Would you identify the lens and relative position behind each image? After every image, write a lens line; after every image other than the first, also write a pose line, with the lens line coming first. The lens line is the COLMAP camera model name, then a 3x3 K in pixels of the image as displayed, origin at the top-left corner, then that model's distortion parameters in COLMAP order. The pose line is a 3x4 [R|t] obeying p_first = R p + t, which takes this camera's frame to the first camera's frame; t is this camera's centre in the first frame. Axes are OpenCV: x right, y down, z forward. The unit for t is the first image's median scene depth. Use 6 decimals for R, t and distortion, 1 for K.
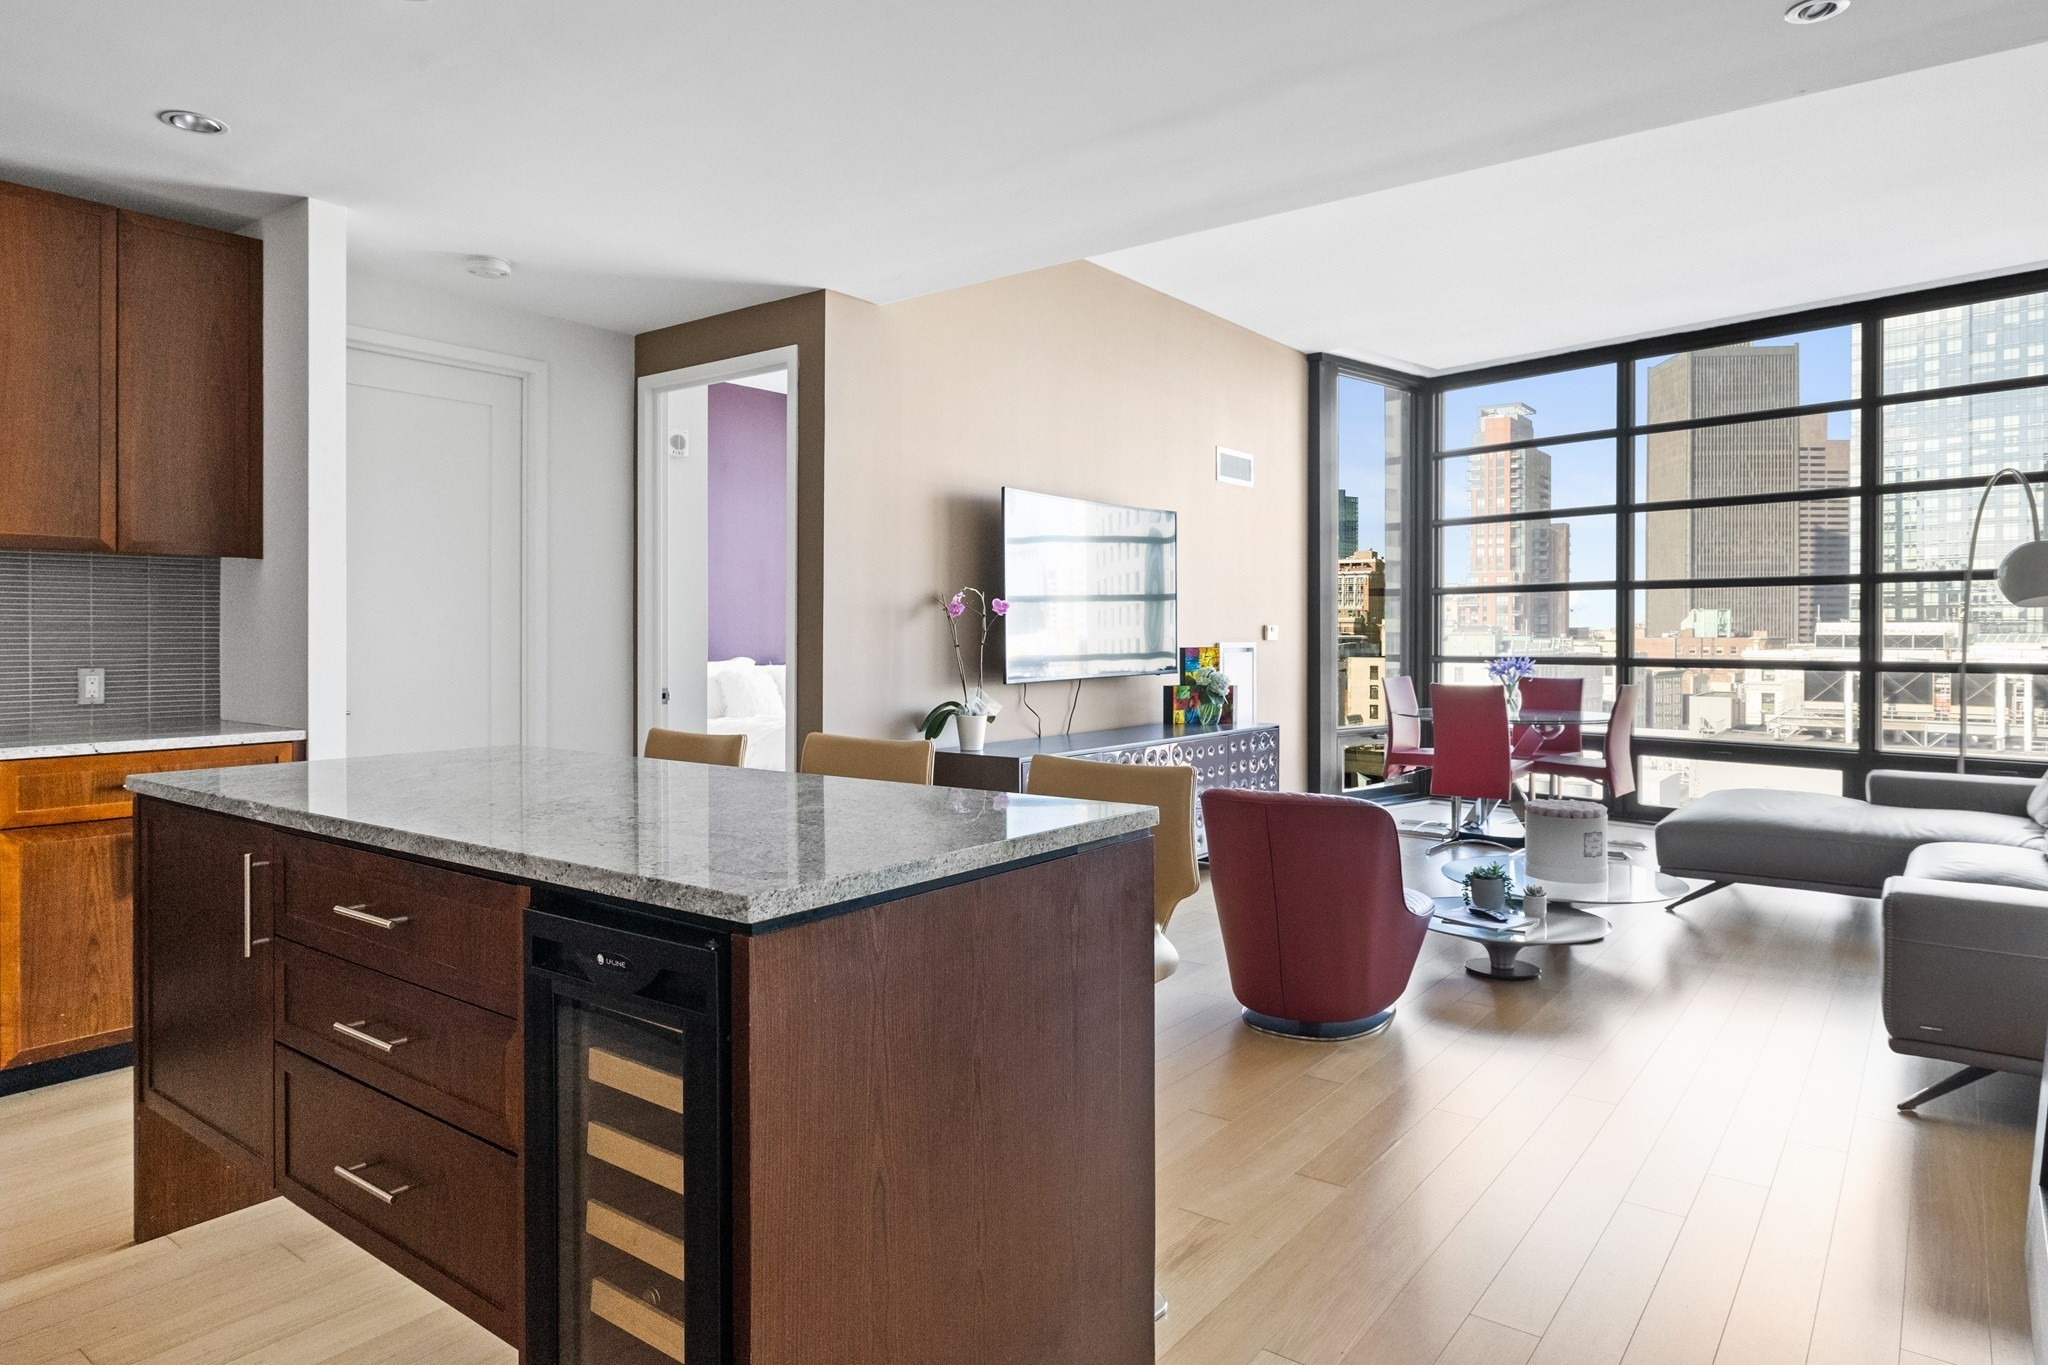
lens RADIAL K [[1223.7, 0, 1011.8], [0, 1223.7, 635.2], [0, 0, 1]] dist [0.003563, -0.002435]
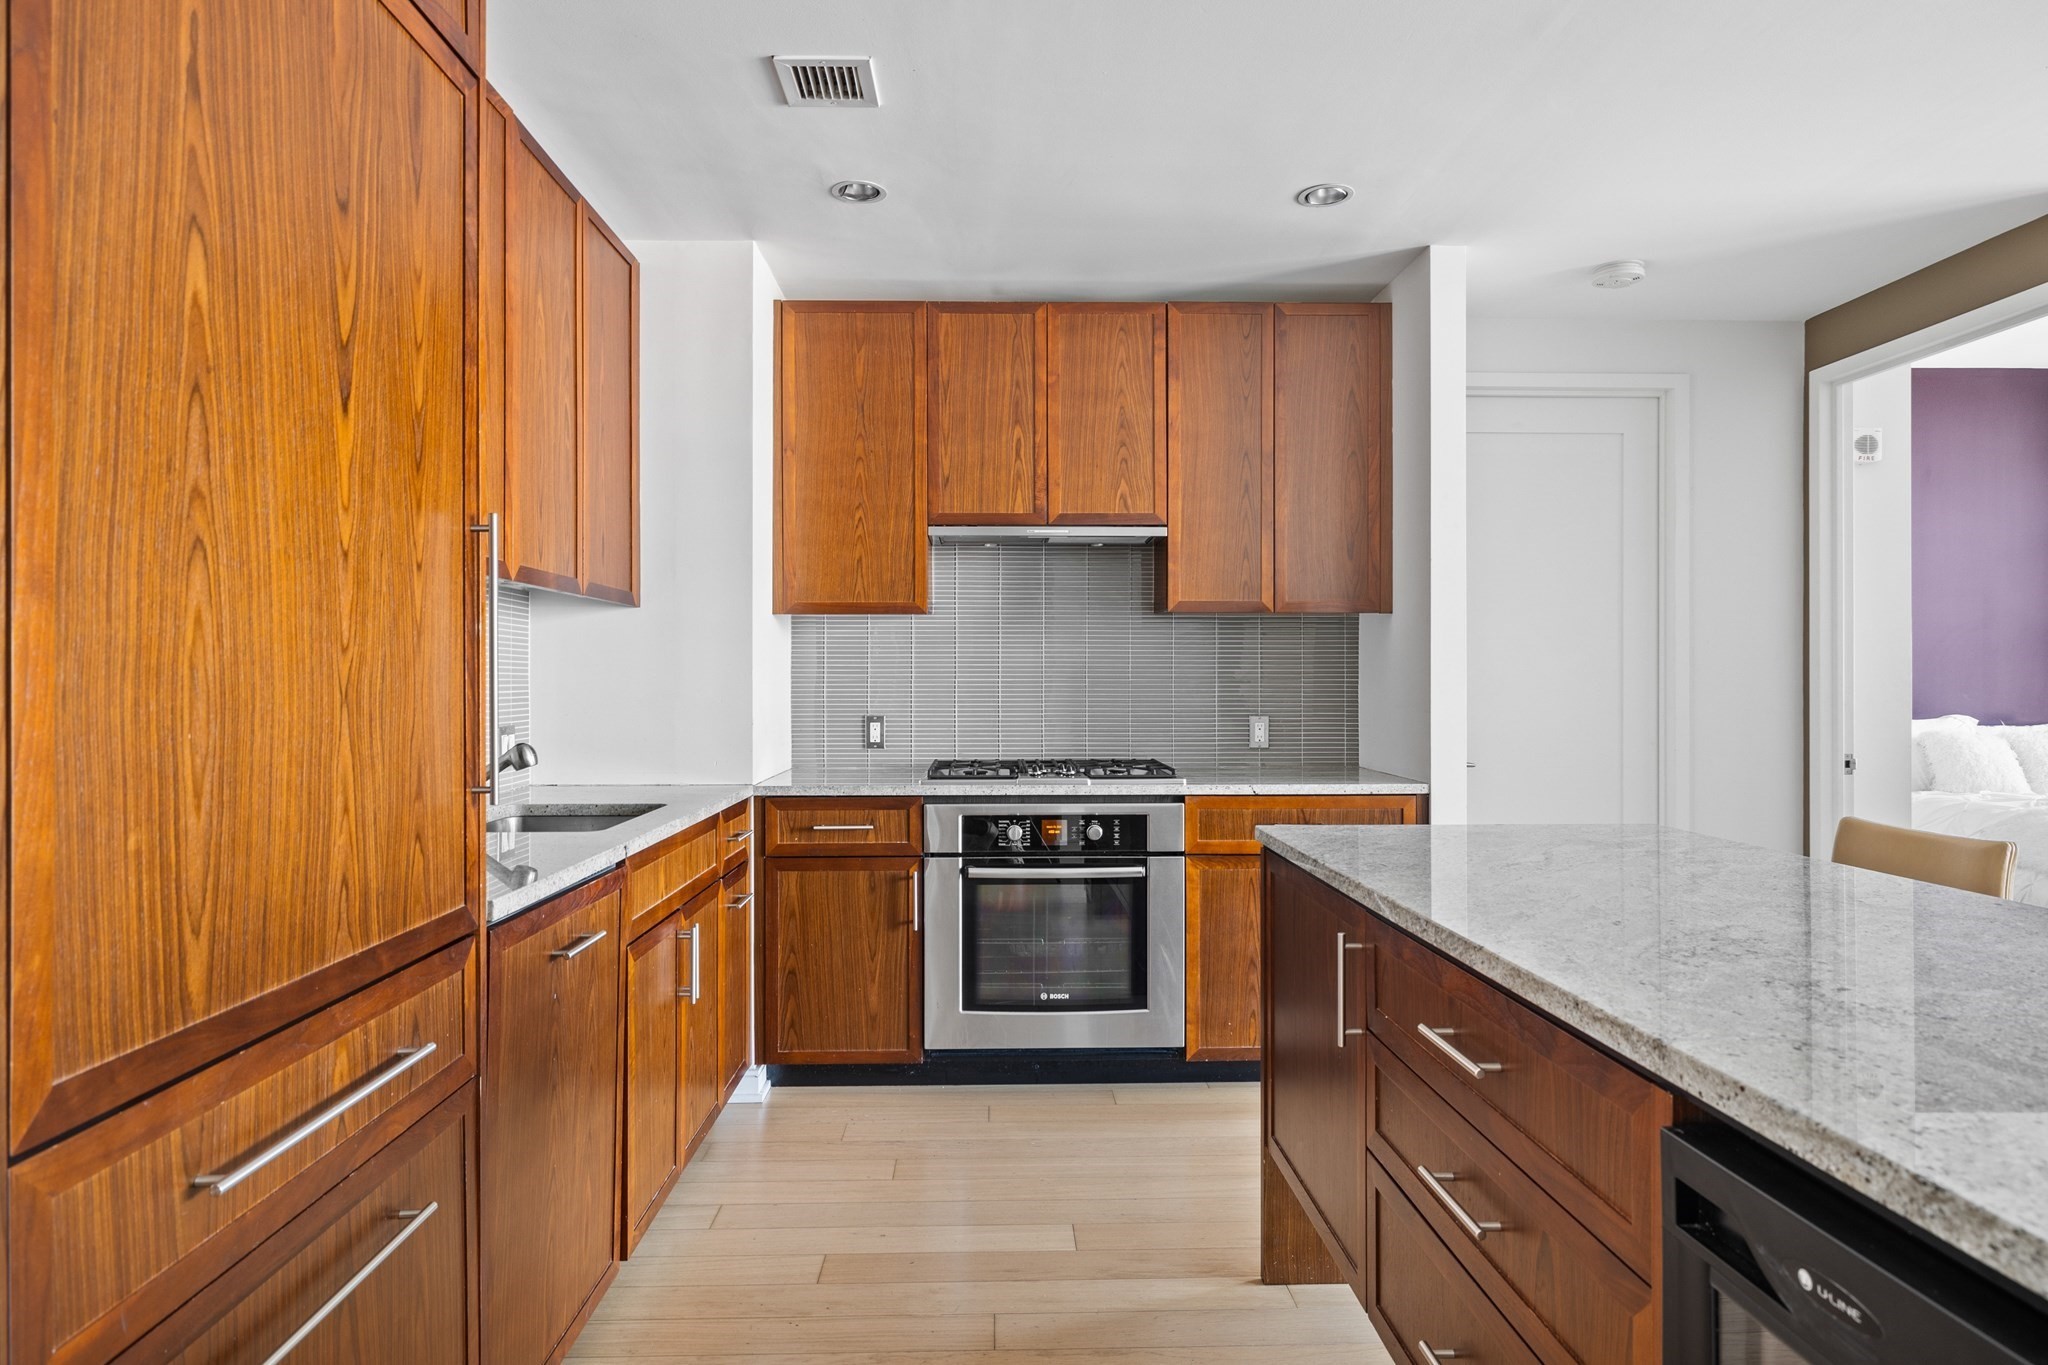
lens RADIAL K [[1167.2, 0, 1020.4], [0, 1167.2, 676.3], [0, 0, 1]] dist [-0.001566, -0.001314]
pose [[0.635768, -0.002994, -0.771874, -0.065199], [-0.001541, 0.999986, -0.005148, -0.004751], [0.771879, 0.004463, 0.635754, 0.163437]]
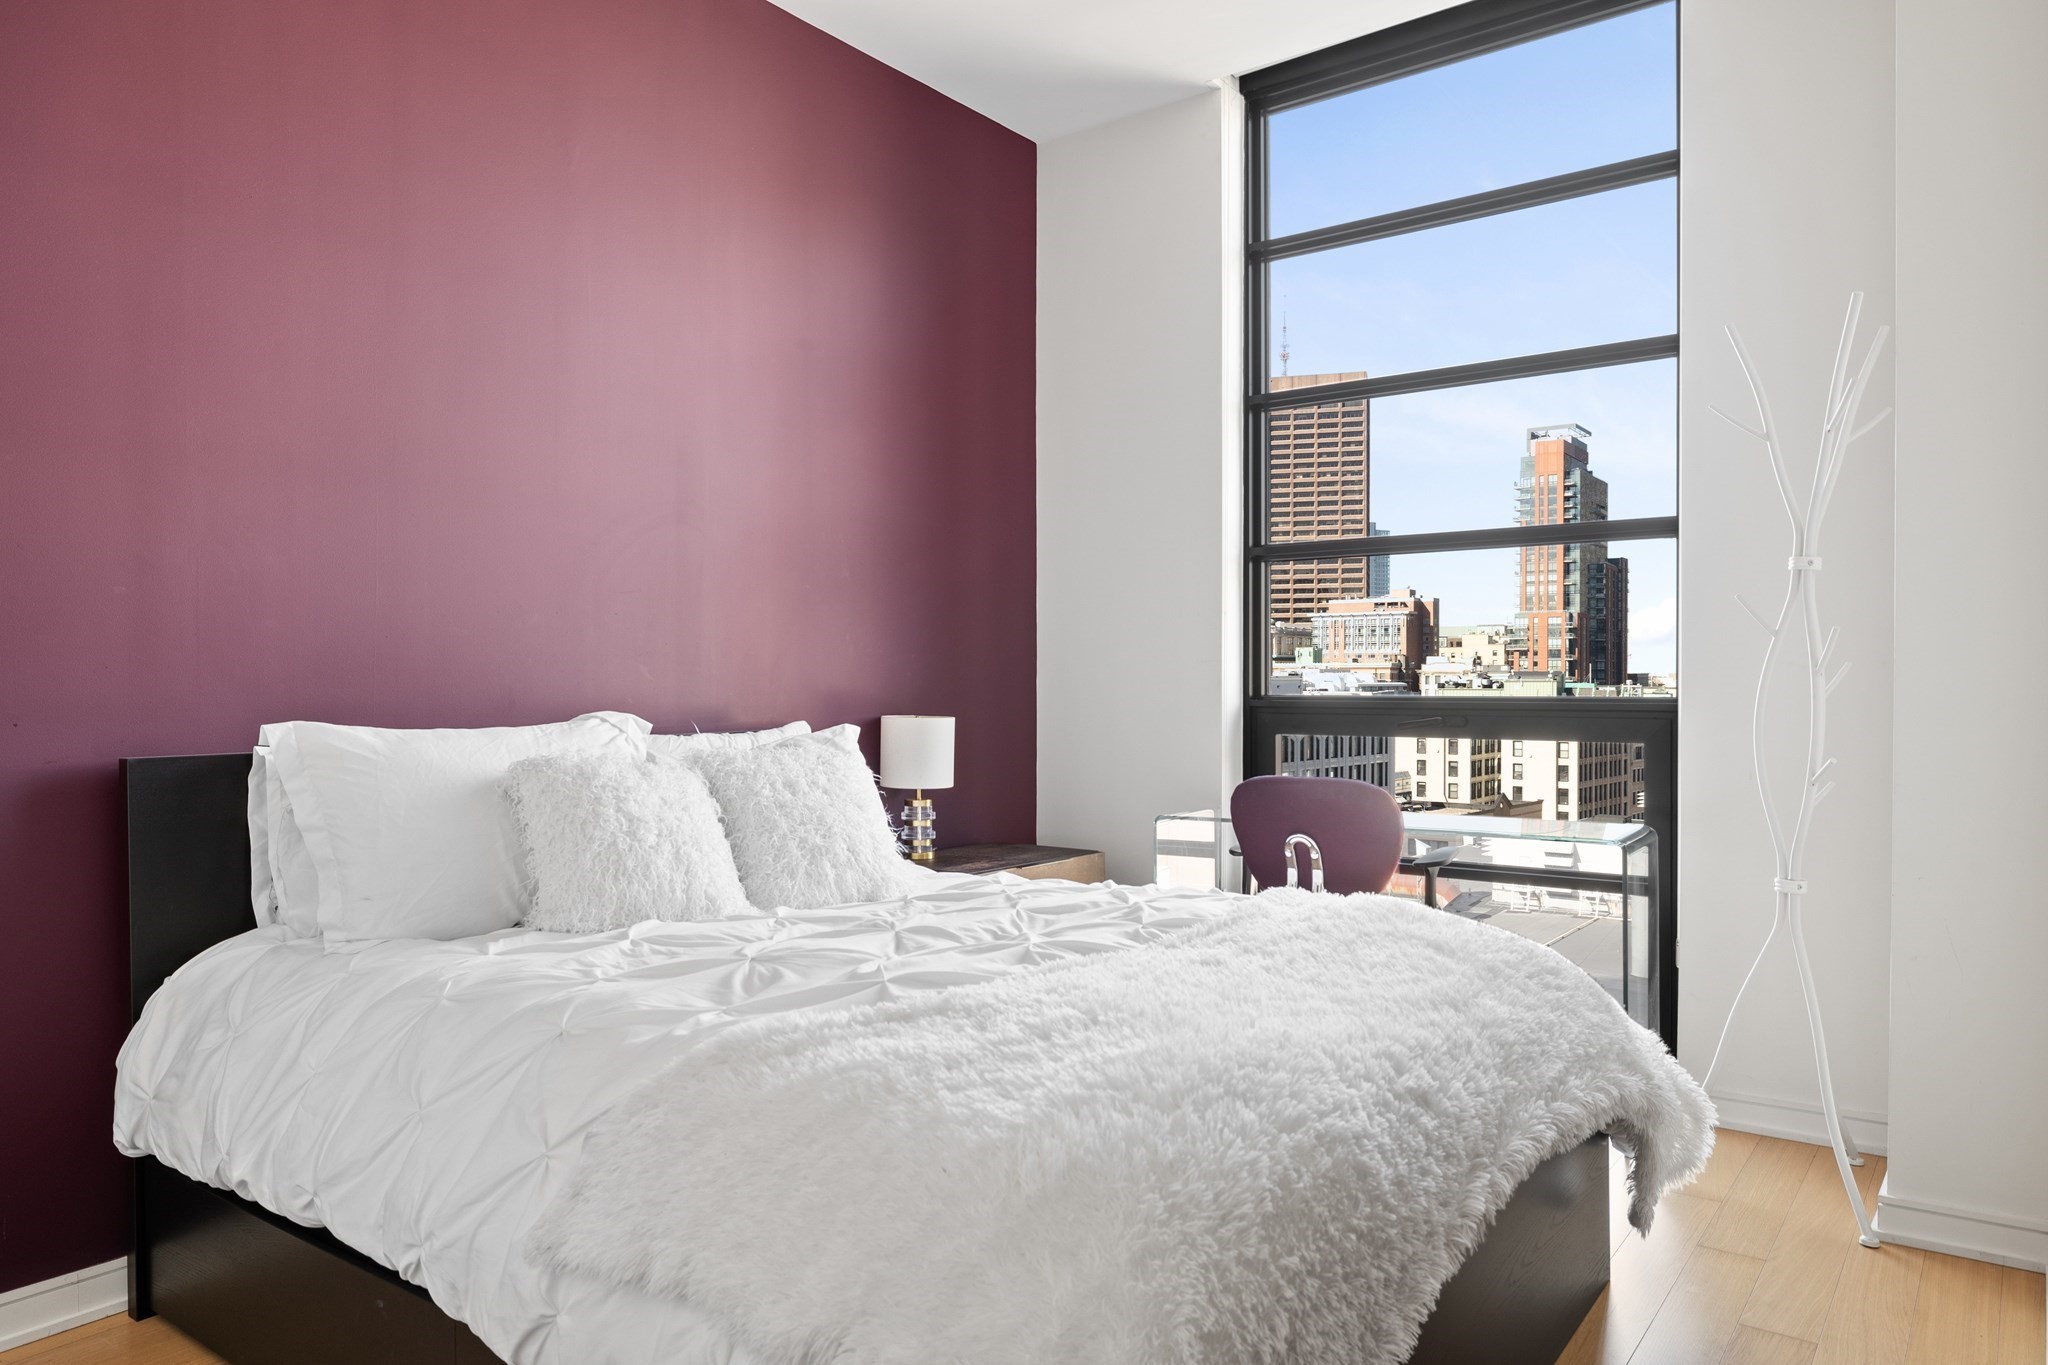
lens RADIAL K [[1336.2, 0, 1028.4], [0, 1336.2, 682.3], [0, 0, 1]] dist [-0.003546, -0.000193]
pose [[0.999858, -0.002765, 0.016647, -0.292929], [0.002783, 0.999996, -0.001020, 0.028046], [-0.016644, 0.001067, 0.999861, 1.615762]]
